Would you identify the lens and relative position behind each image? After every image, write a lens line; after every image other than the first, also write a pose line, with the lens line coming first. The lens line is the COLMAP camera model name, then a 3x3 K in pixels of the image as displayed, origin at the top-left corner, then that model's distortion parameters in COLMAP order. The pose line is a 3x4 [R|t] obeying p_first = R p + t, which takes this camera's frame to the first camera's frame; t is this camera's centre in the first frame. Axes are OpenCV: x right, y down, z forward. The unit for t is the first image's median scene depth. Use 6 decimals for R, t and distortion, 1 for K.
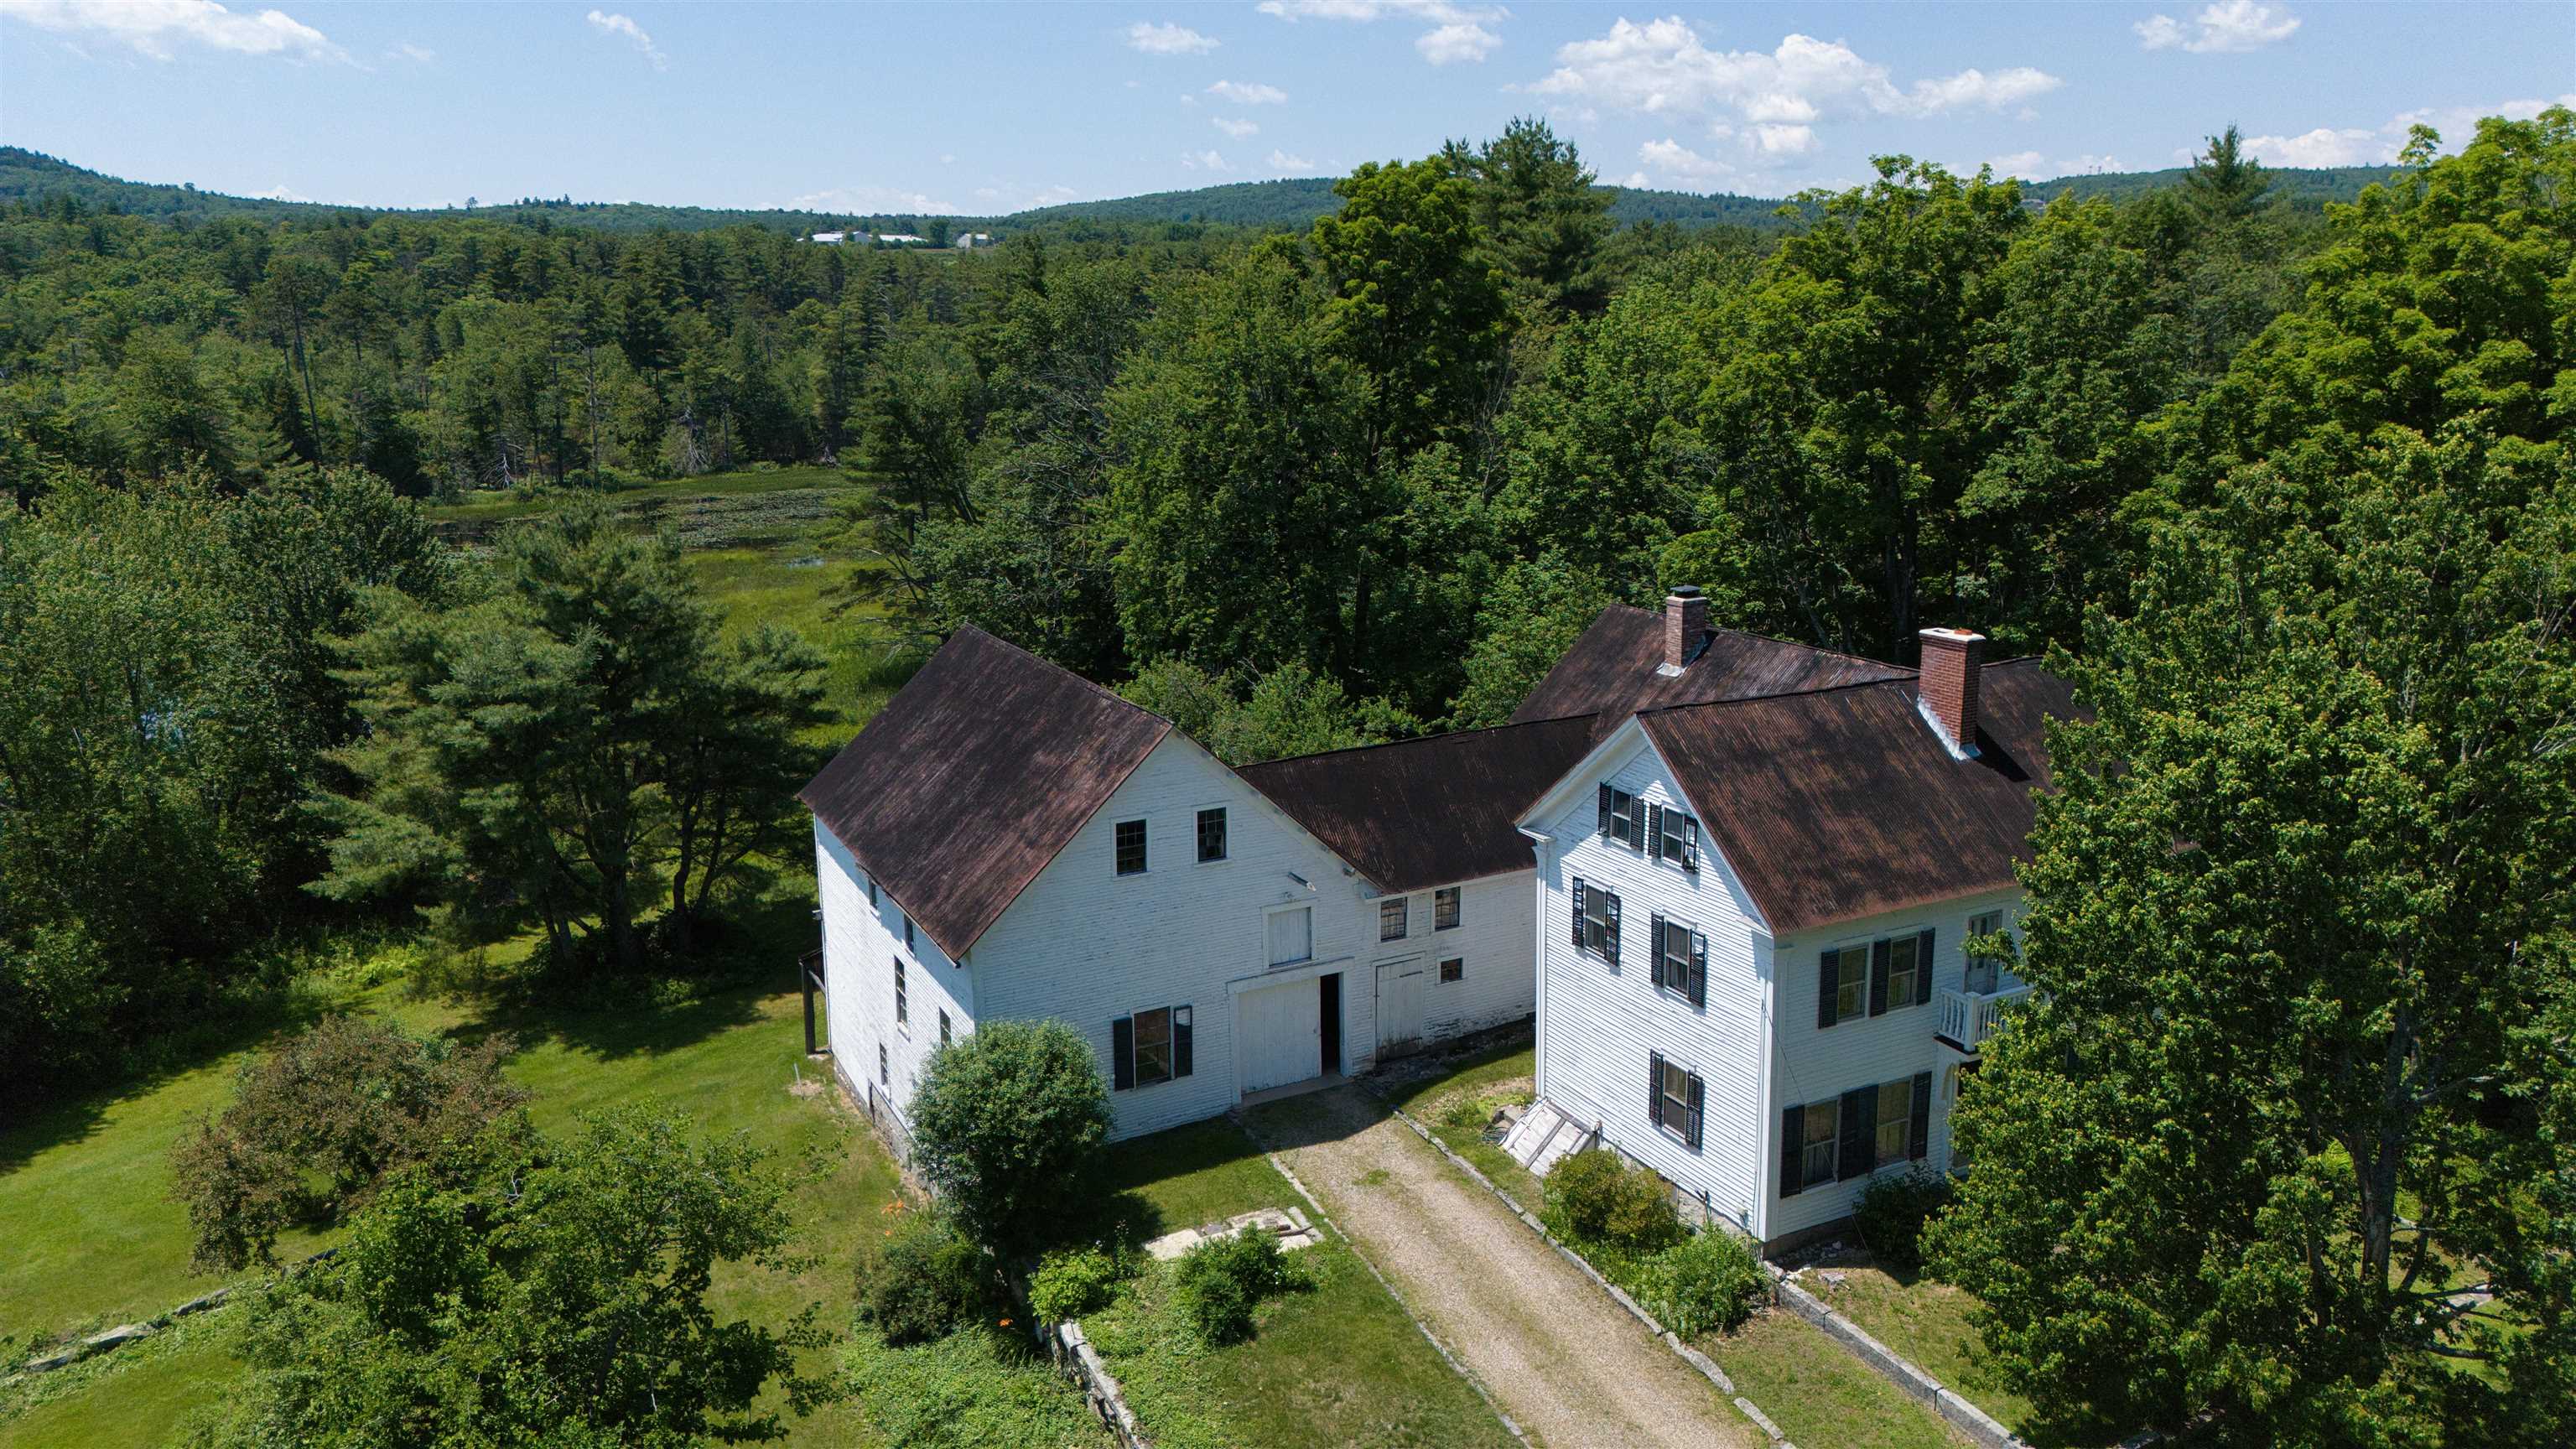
lens RADIAL K [[1810.6, 0, 1301.6], [0, 1810.6, 716.7], [0, 0, 1]] dist [0.072699, -0.072847]
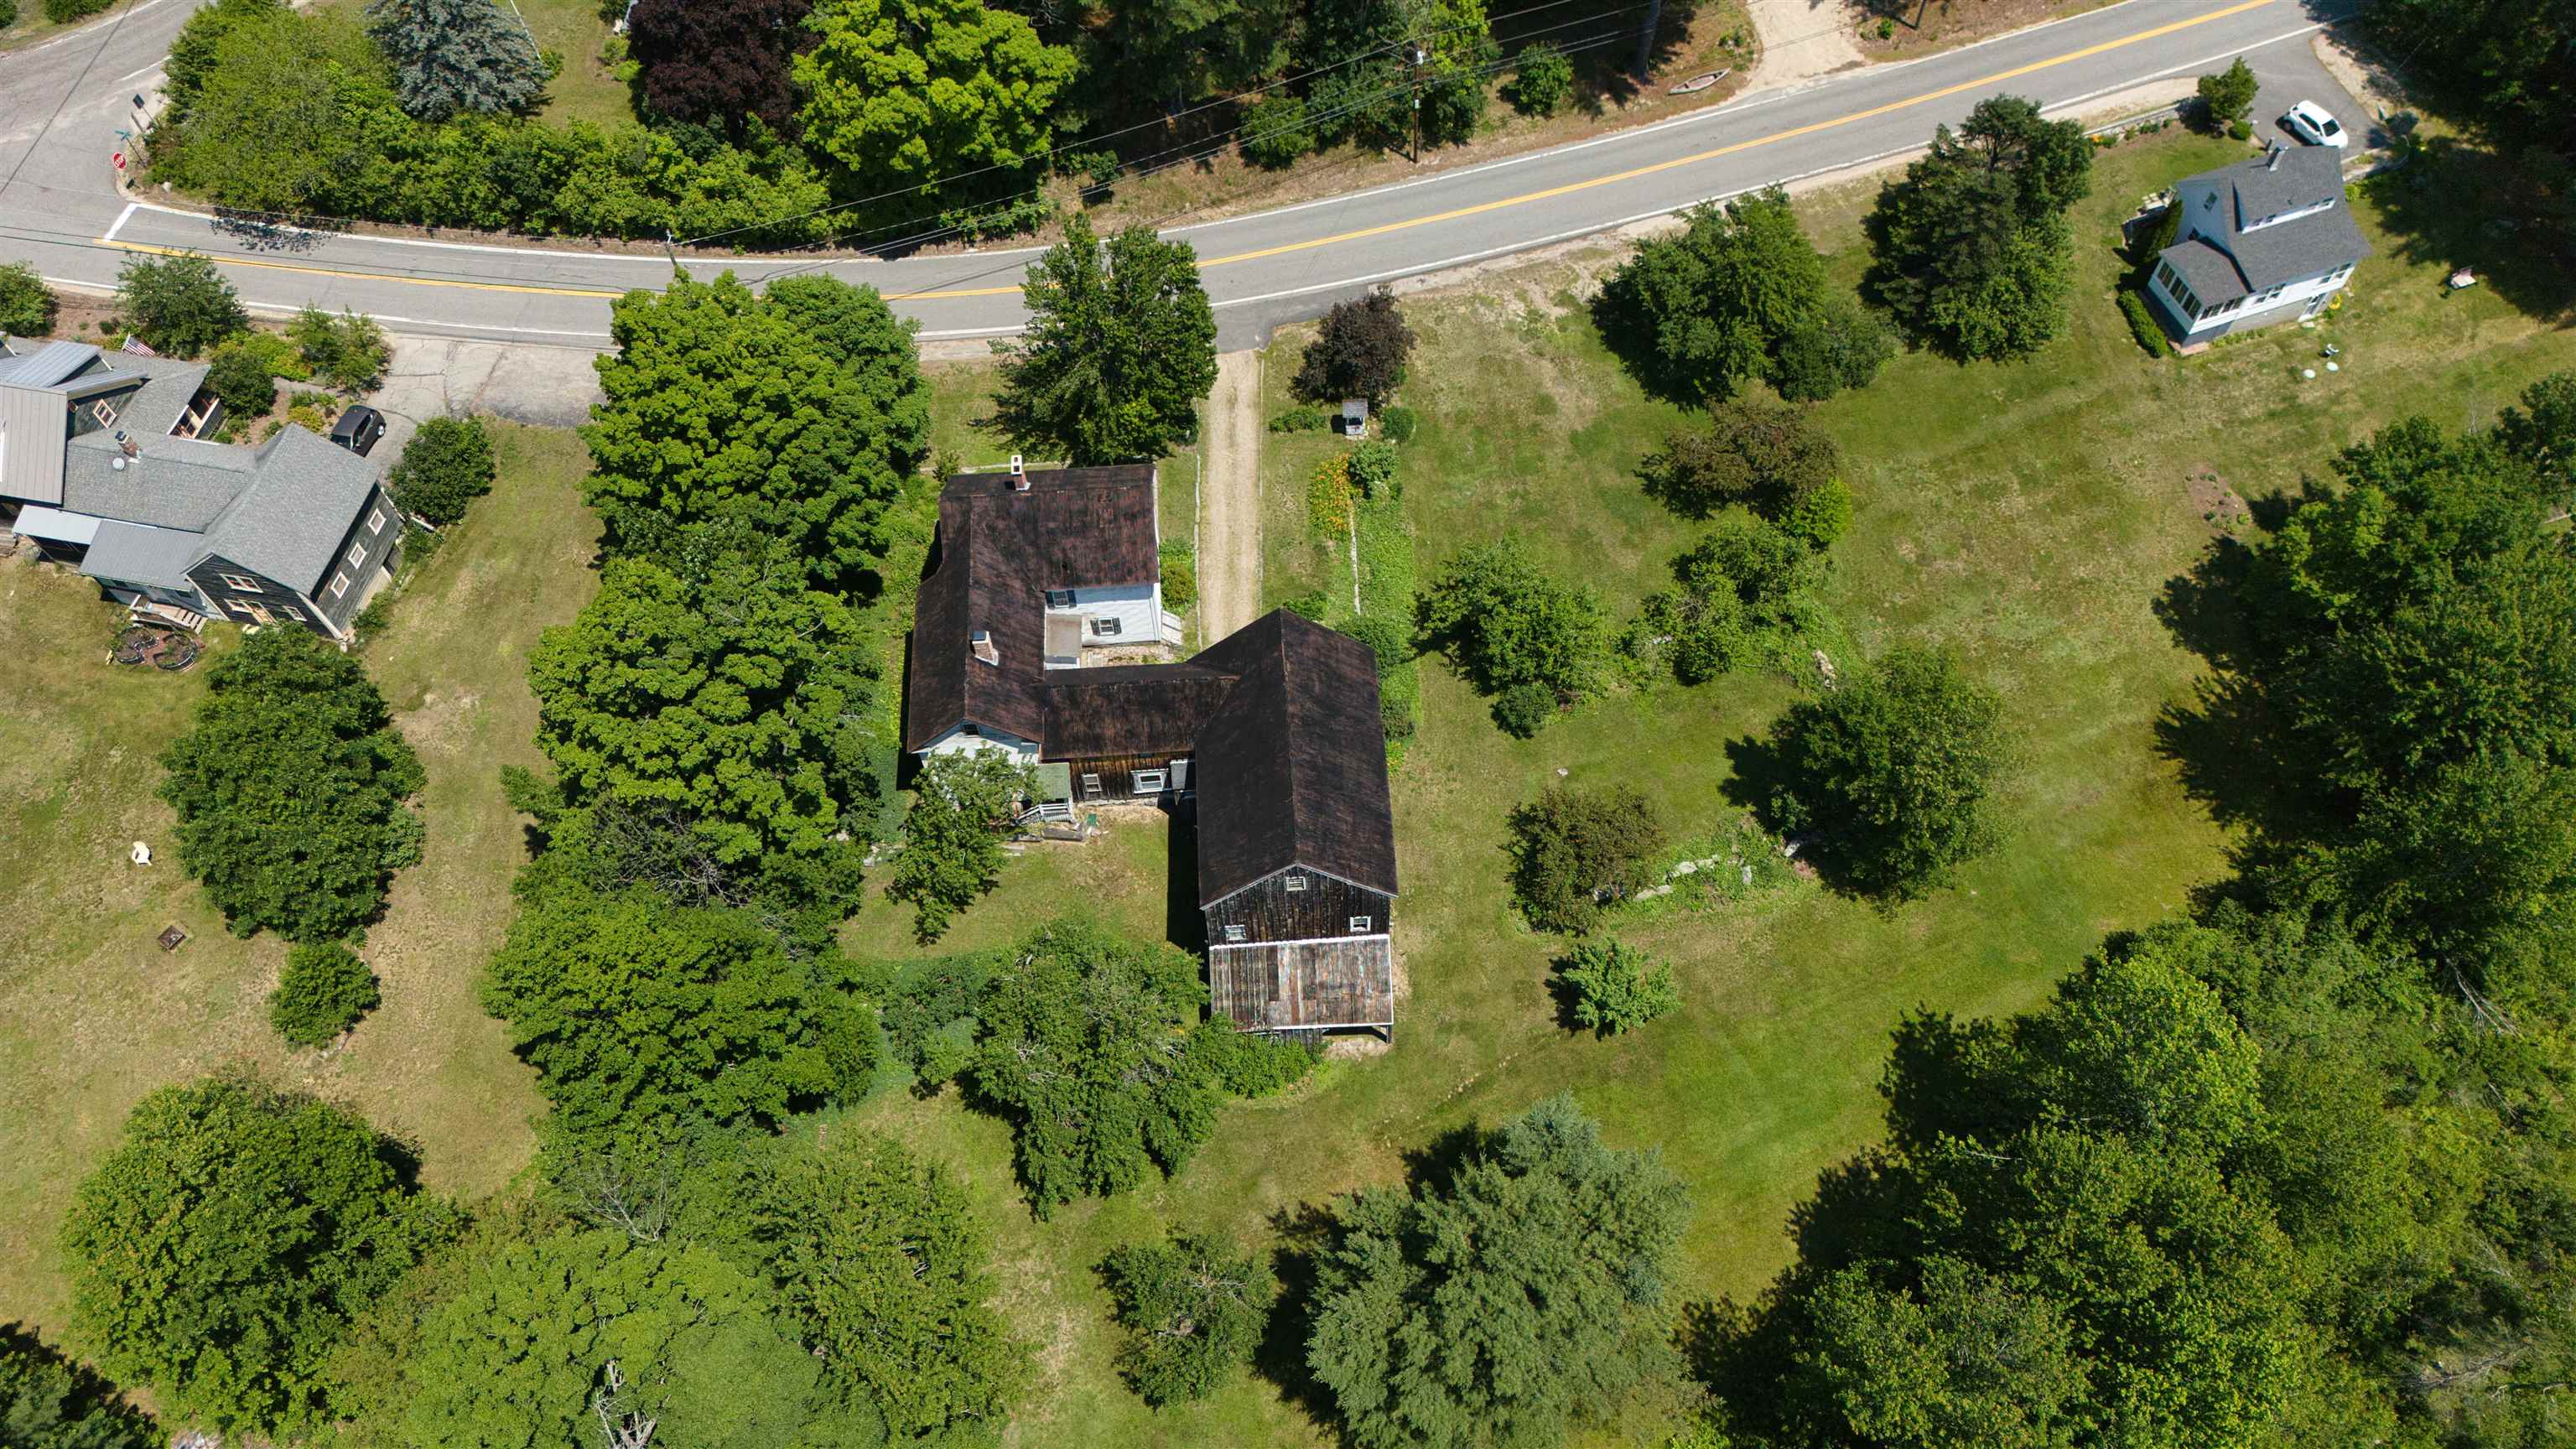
lens RADIAL K [[1810.6, 0, 1299.5], [0, 1810.6, 719.9], [0, 0, 1]] dist [0.072699, -0.072847]
pose [[-0.913820, -0.332890, 0.232630, -0.699481], [0.117617, 0.331332, 0.936155, -2.187391], [-0.388714, 0.882838, -0.263625, 1.745104]]
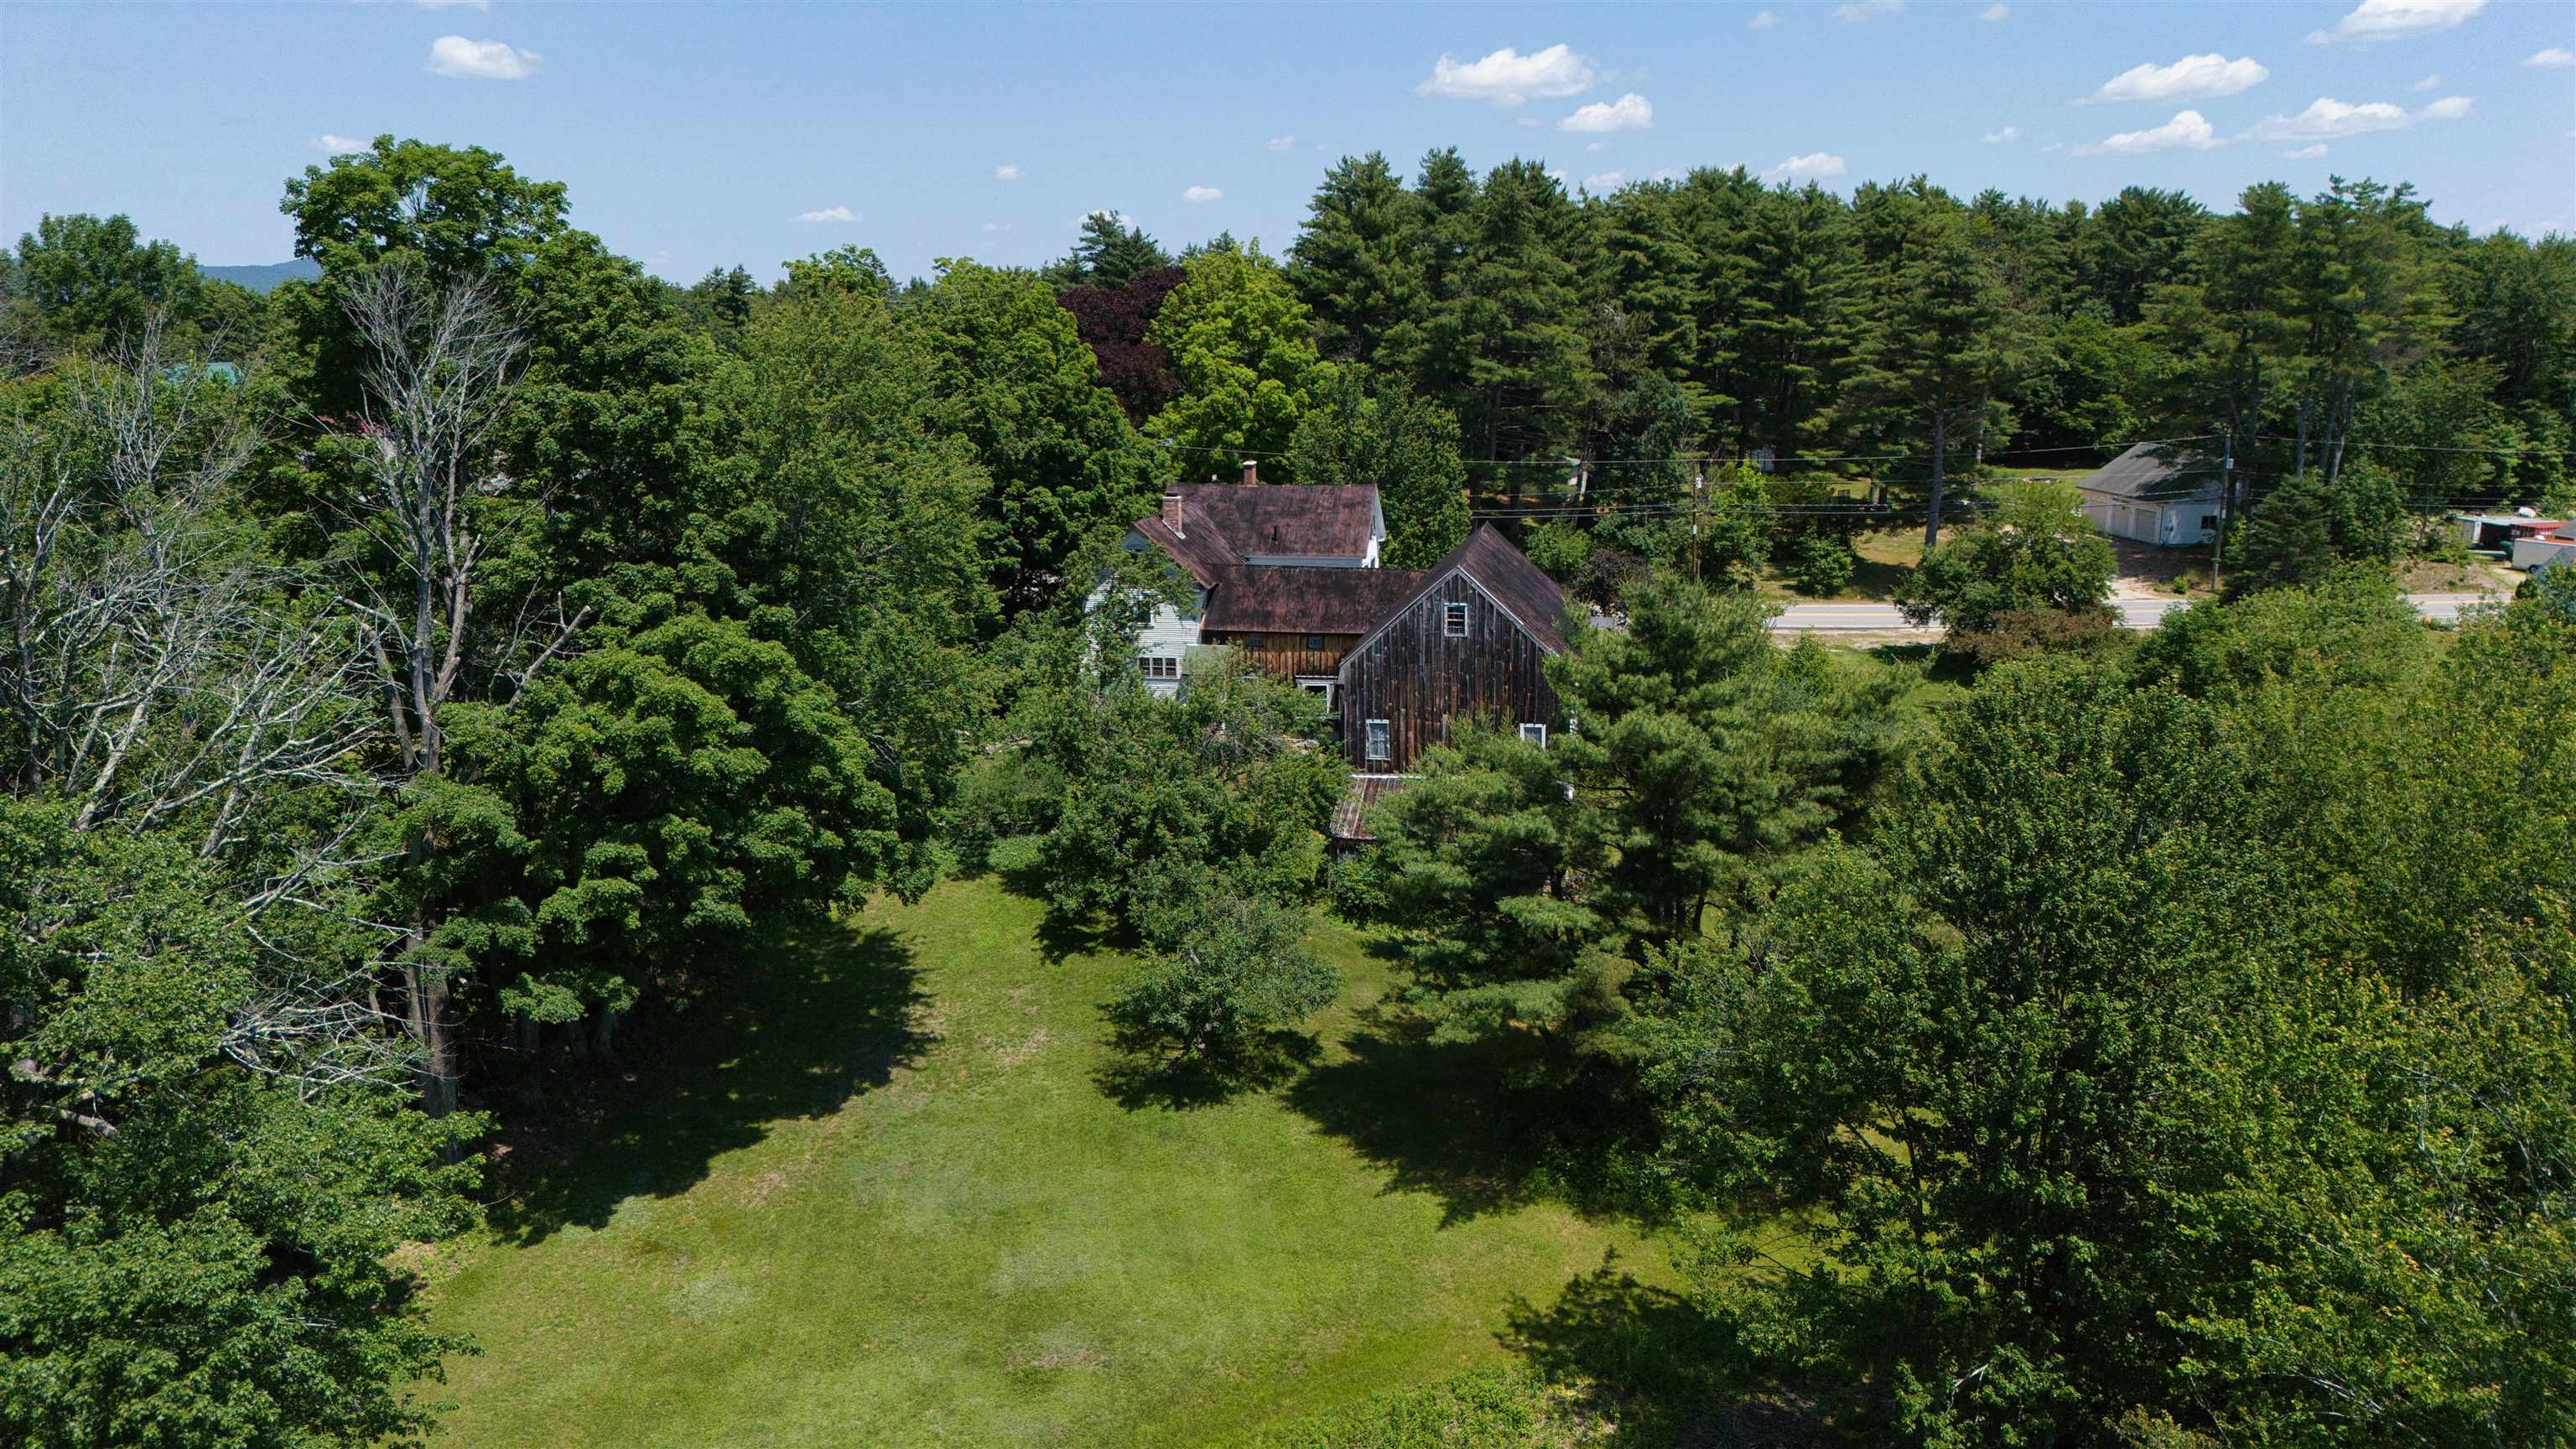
lens RADIAL K [[1810.6, 0, 1299.7], [0, 1810.6, 723.2], [0, 0, 1]] dist [0.072699, -0.072847]
pose [[-0.793355, -0.119882, 0.596838, -1.246213], [0.151190, 0.910898, 0.383936, -0.663685], [-0.589686, 0.394834, -0.704540, 2.799074]]
